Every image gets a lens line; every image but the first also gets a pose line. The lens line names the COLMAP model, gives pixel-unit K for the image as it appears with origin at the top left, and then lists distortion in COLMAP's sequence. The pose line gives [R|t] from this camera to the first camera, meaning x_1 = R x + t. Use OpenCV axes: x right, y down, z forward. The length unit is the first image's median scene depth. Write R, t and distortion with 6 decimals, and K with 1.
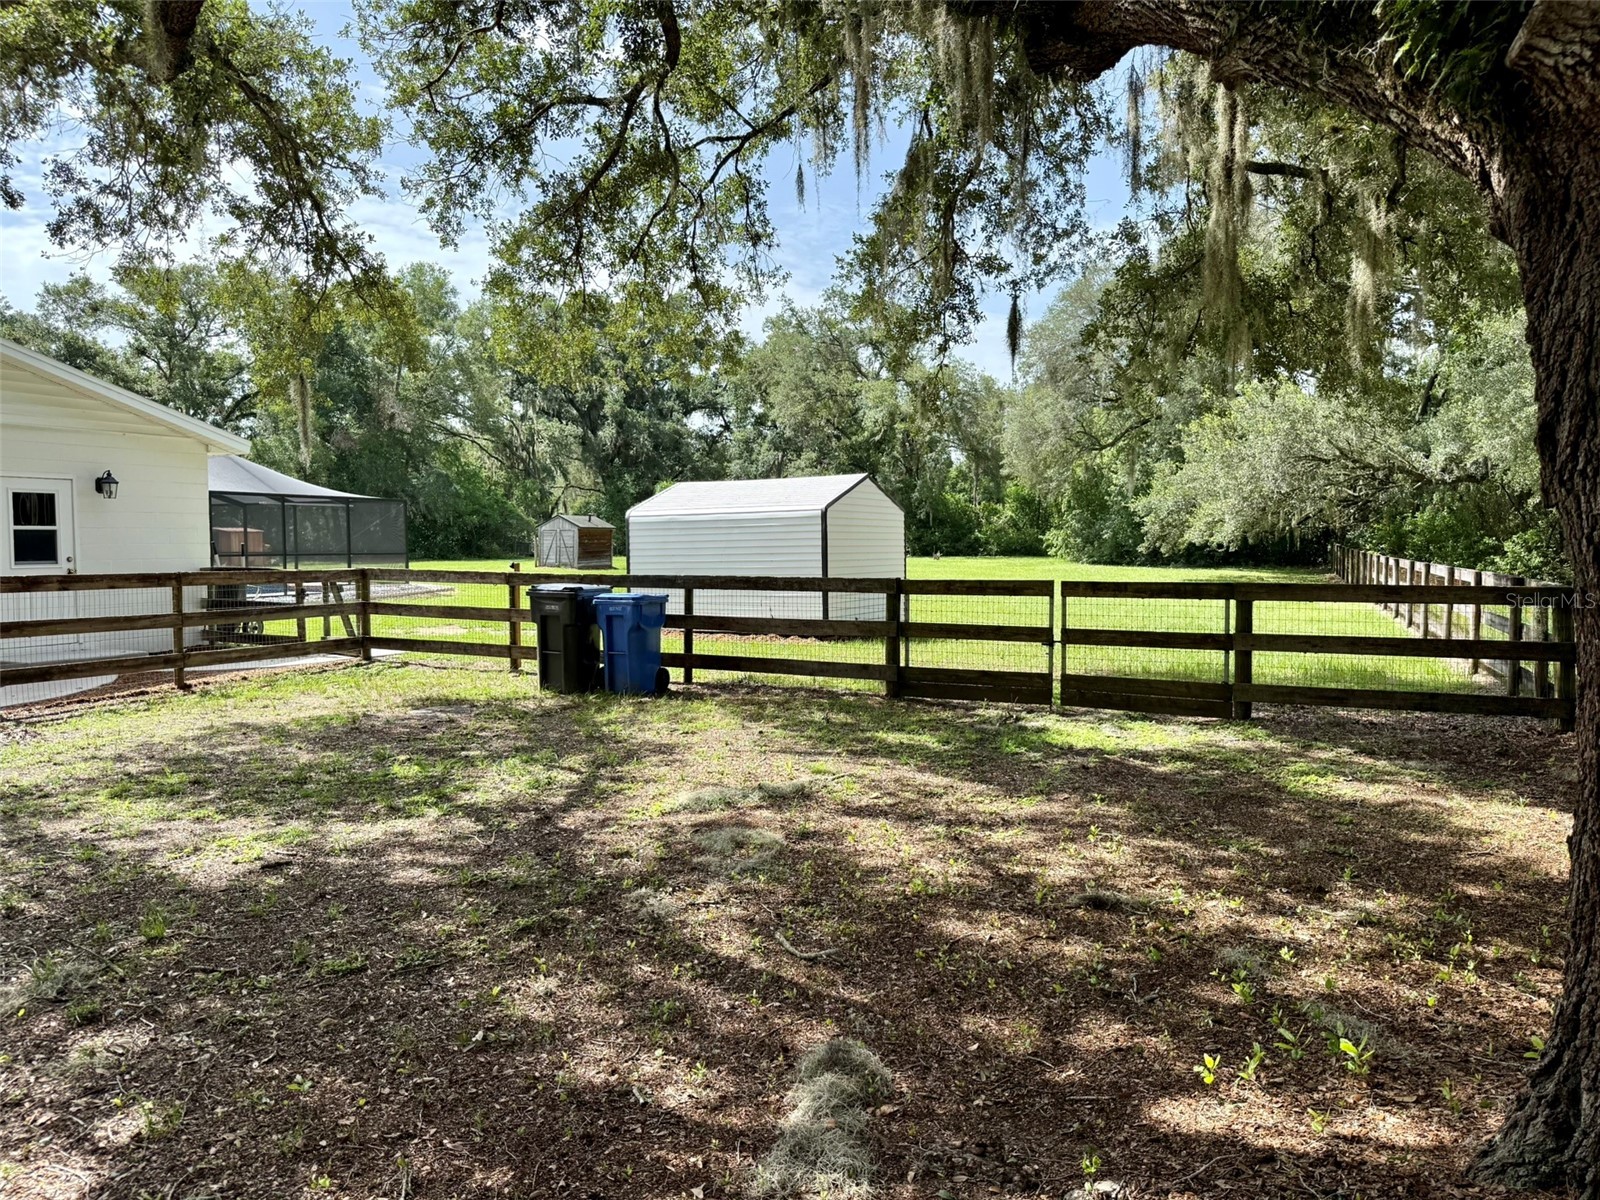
lens RADIAL K [[1149.6, 0, 796.9], [0, 1149.6, 599.7], [0, 0, 1]] dist [0.002353, -0.006104]
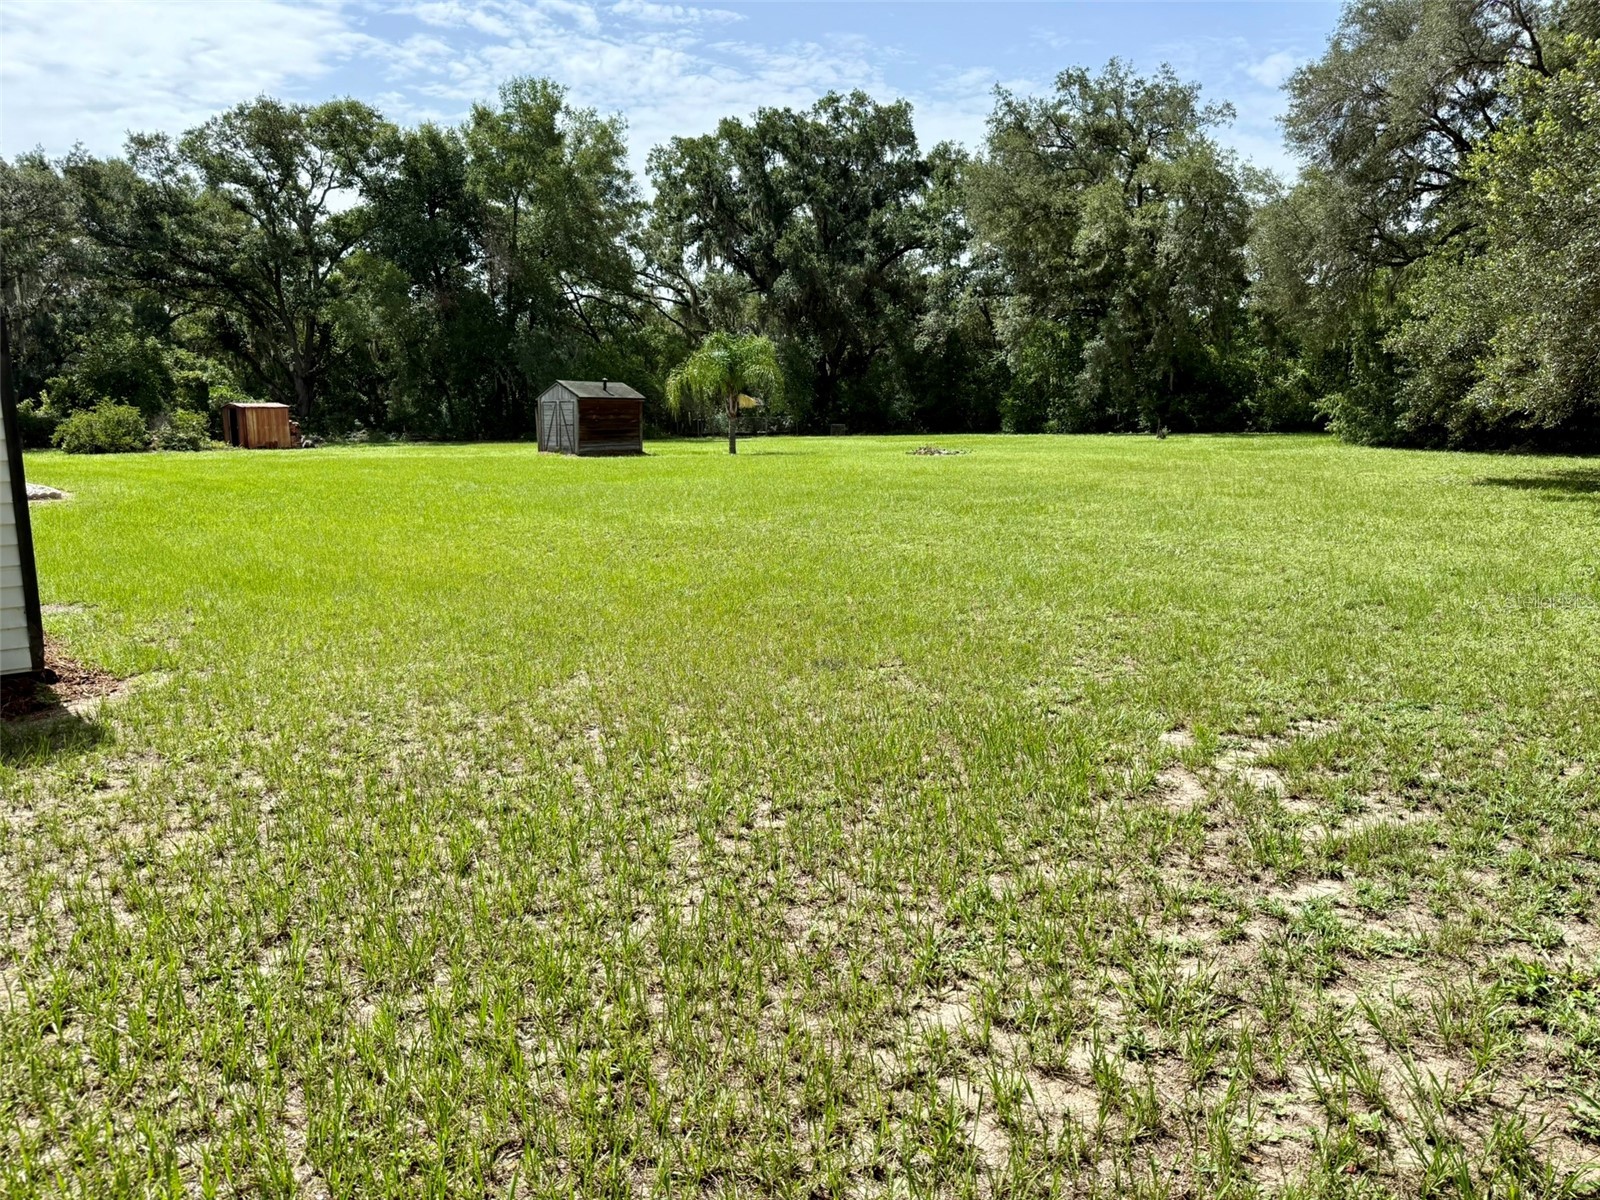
lens RADIAL K [[1149.6, 0, 803.9], [0, 1149.6, 601.1], [0, 0, 1]] dist [0.002353, -0.006104]
pose [[0.955154, 0.038805, -0.293555, 0.159868], [-0.006340, 0.993829, 0.110745, -0.015459], [0.296041, -0.103918, 0.949506, 0.320914]]
